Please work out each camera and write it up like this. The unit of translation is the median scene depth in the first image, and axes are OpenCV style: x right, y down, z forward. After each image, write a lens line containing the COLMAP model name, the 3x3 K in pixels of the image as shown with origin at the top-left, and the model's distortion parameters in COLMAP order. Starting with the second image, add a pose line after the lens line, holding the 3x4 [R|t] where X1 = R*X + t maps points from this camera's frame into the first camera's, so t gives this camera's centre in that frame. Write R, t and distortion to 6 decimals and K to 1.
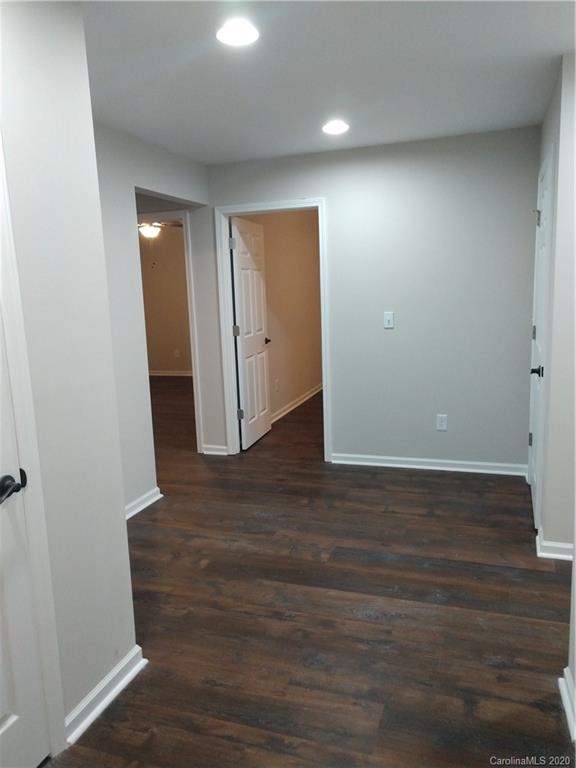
lens RADIAL K [[589.8, 0, 282.9], [0, 589.8, 383.3], [0, 0, 1]] dist [0.006481, 0.035569]
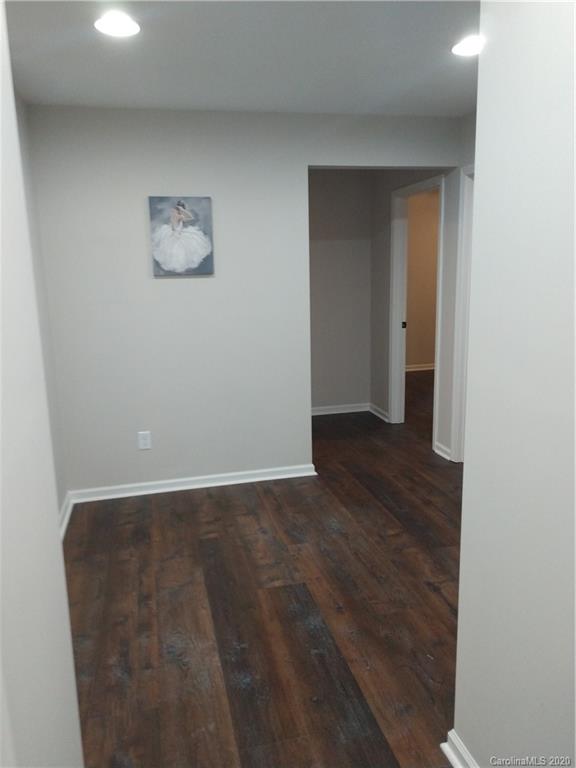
lens RADIAL K [[589.8, 0, 282.9], [0, 589.8, 383.3], [0, 0, 1]] dist [0.006481, 0.035569]
pose [[0.542304, 0.187688, -0.818951, 0.766105], [-0.128934, 0.981774, 0.139626, -0.130239], [0.830231, 0.029871, 0.556619, 0.522167]]
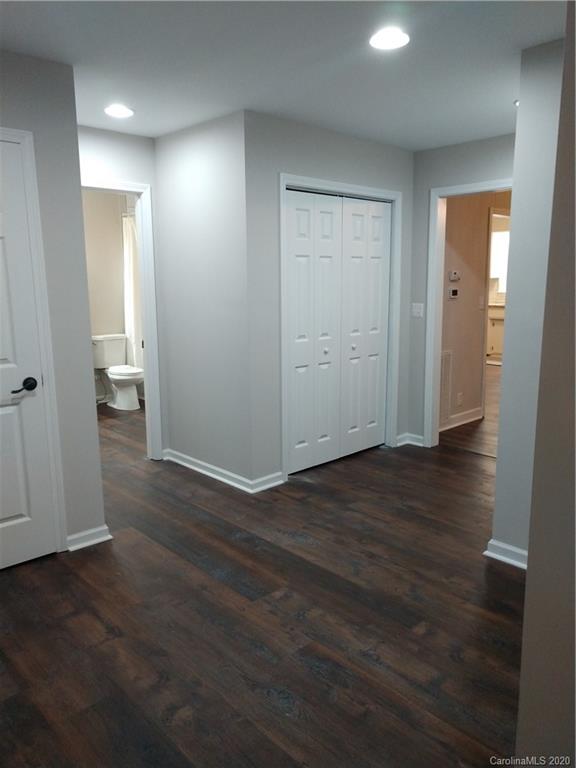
lens RADIAL K [[589.8, 0, 282.9], [0, 589.8, 383.3], [0, 0, 1]] dist [0.006481, 0.035569]
pose [[-0.882696, -0.038881, 0.468333, -0.332307], [0.115280, 0.948207, 0.295996, -0.255506], [-0.455586, 0.315264, -0.832496, 1.660865]]
